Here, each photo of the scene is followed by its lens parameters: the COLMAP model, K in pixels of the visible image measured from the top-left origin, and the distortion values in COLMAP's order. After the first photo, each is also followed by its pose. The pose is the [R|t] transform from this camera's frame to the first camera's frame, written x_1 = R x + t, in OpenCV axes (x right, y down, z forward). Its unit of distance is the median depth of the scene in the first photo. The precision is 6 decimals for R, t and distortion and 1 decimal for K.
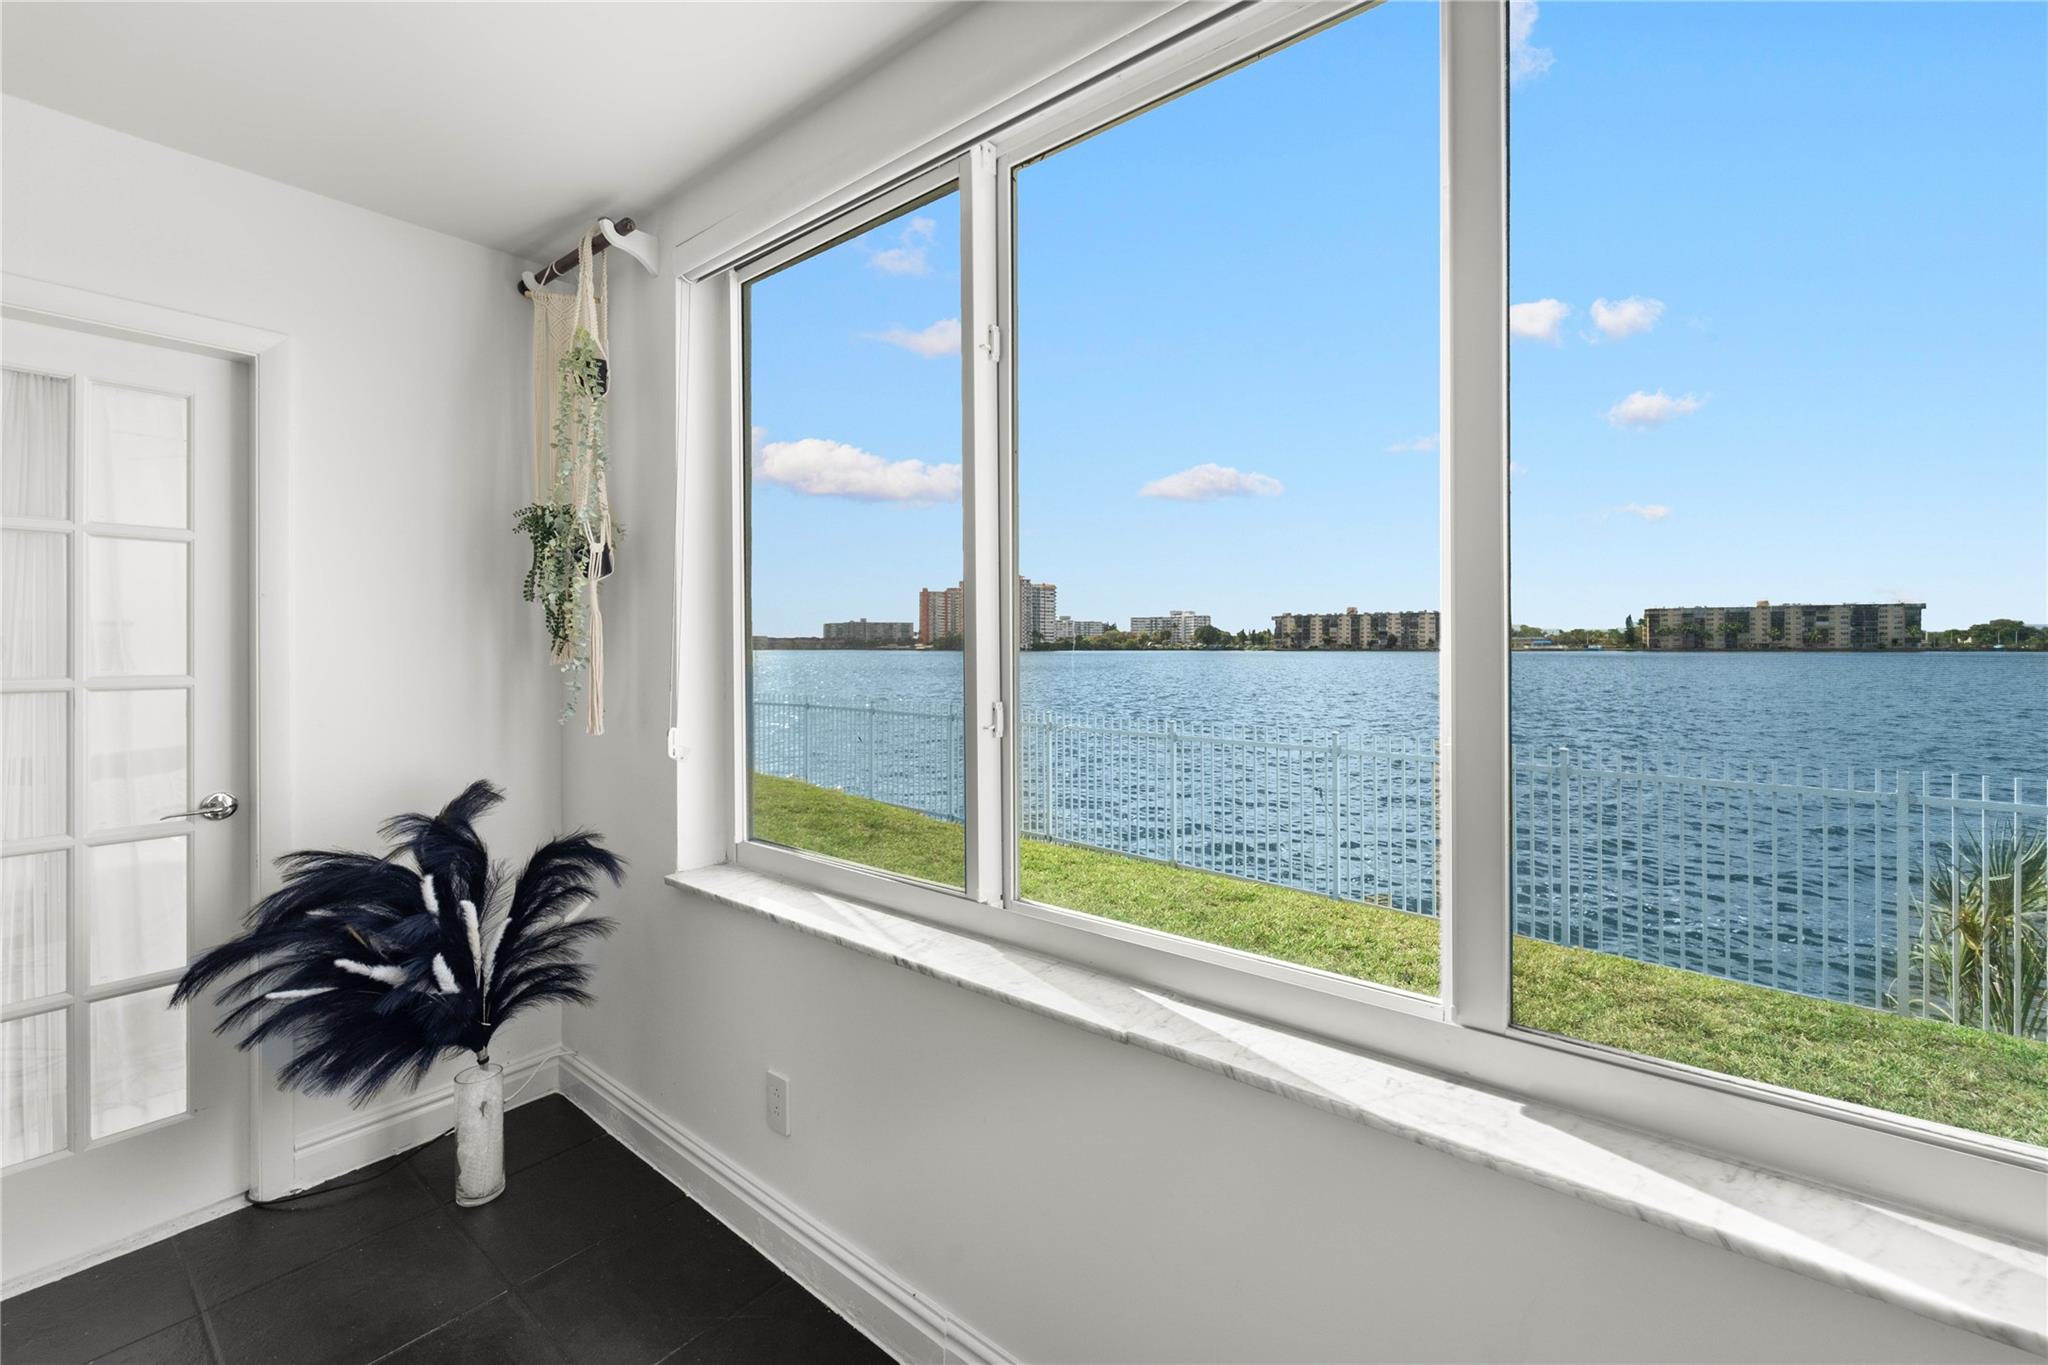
lens RADIAL K [[833.0, 0, 1000.1], [0, 833.0, 646.4], [0, 0, 1]] dist [-0.001777, 0.000274]
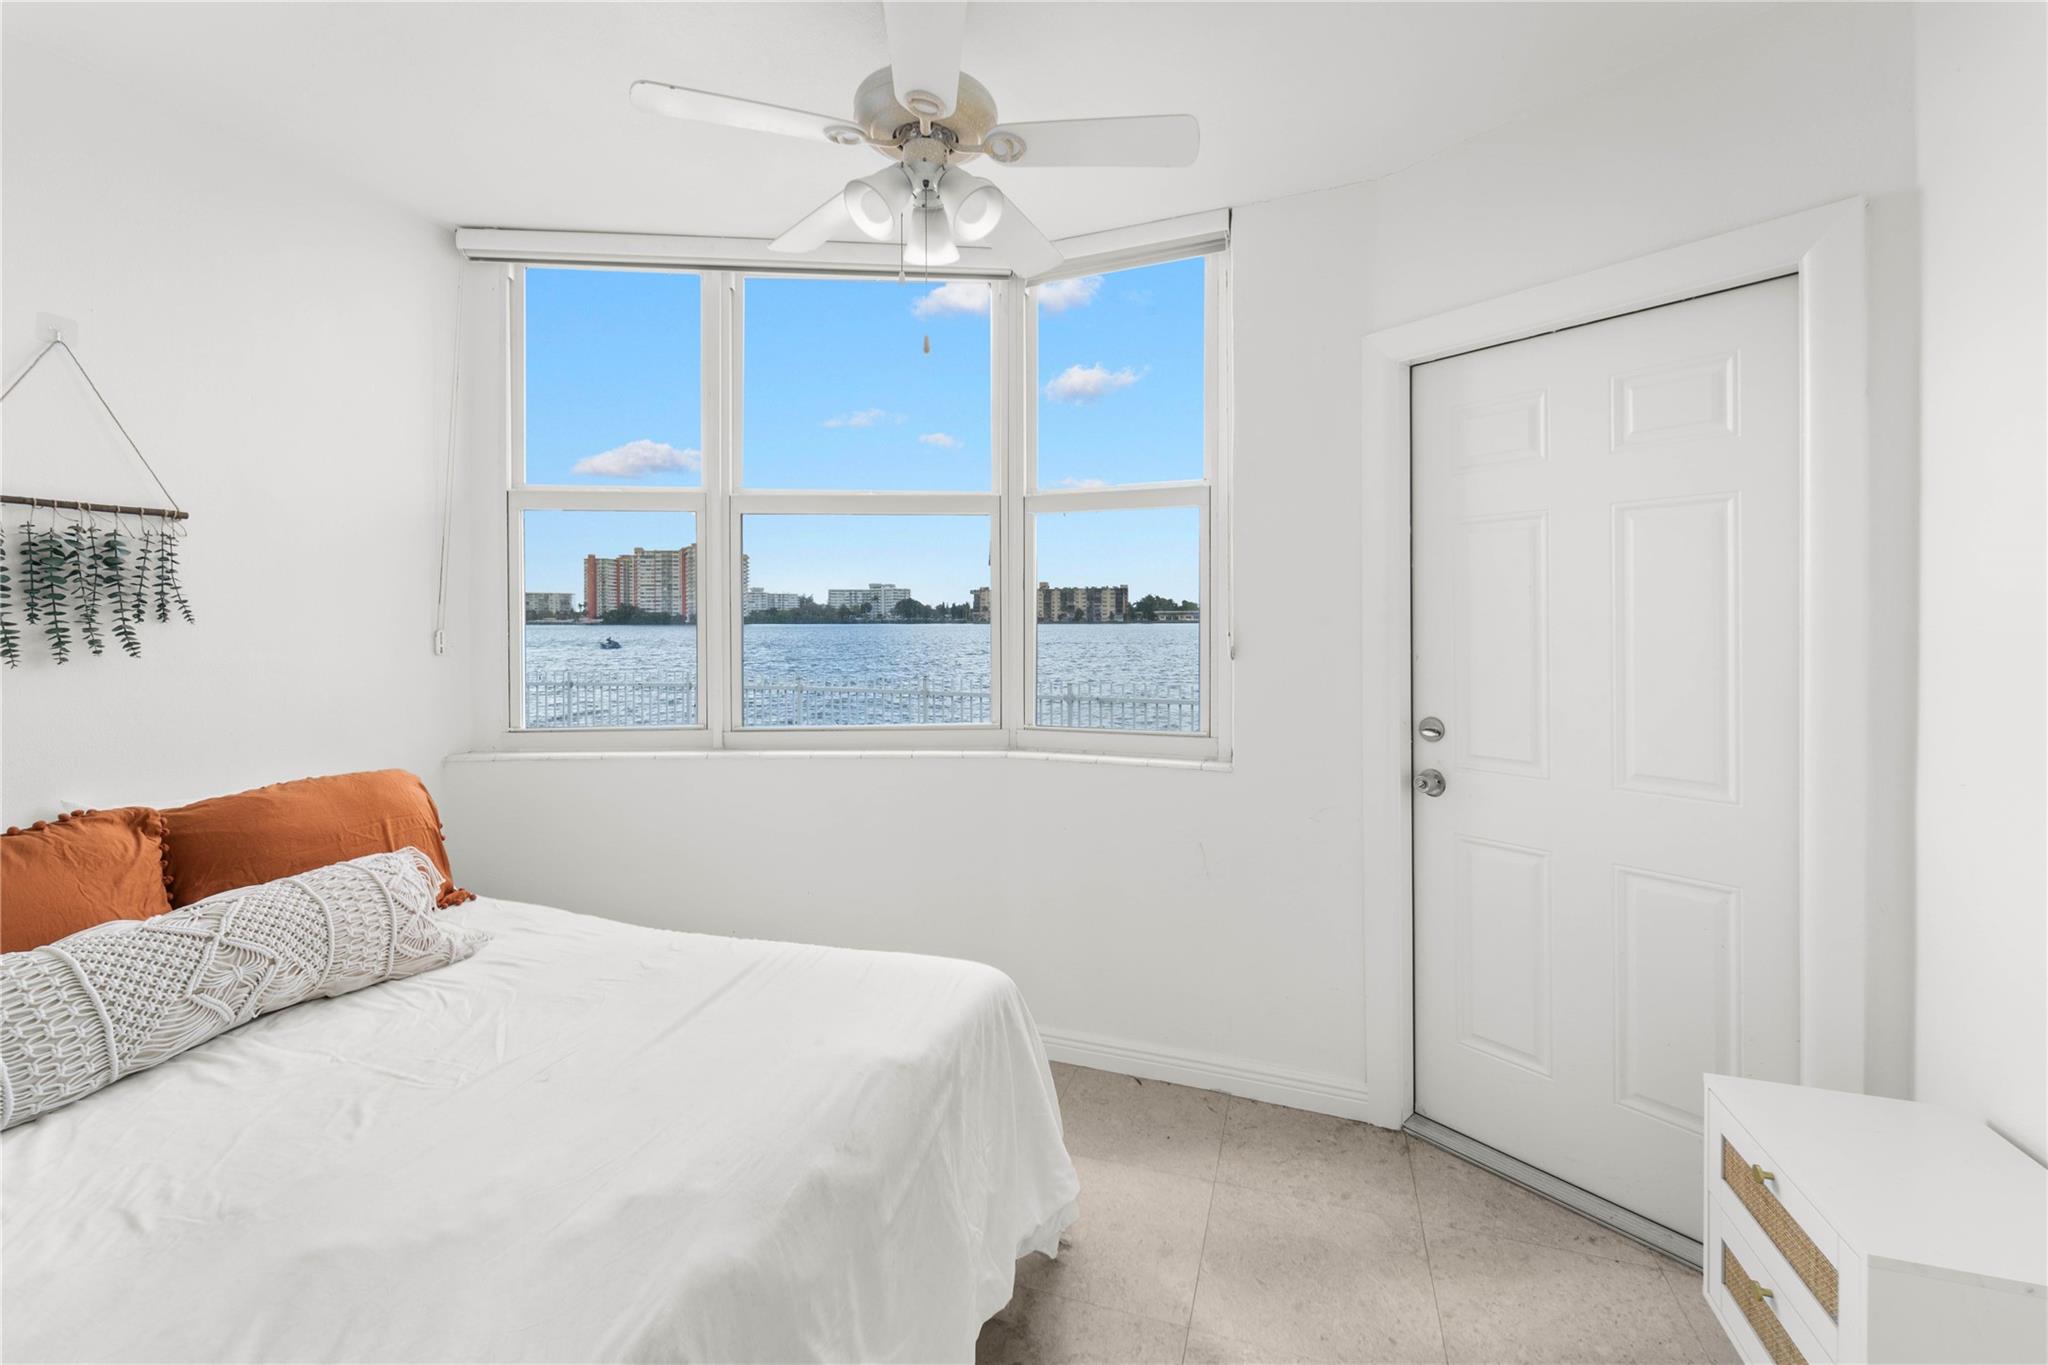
lens RADIAL K [[833.0, 0, 1020.4], [0, 833.0, 617.5], [0, 0, 1]] dist [-0.001777, 0.000274]
pose [[0.999024, 0.005032, -0.043881, 0.440469], [-0.005003, 0.999987, 0.000763, -0.003529], [0.043884, -0.000543, 0.999036, 0.002381]]
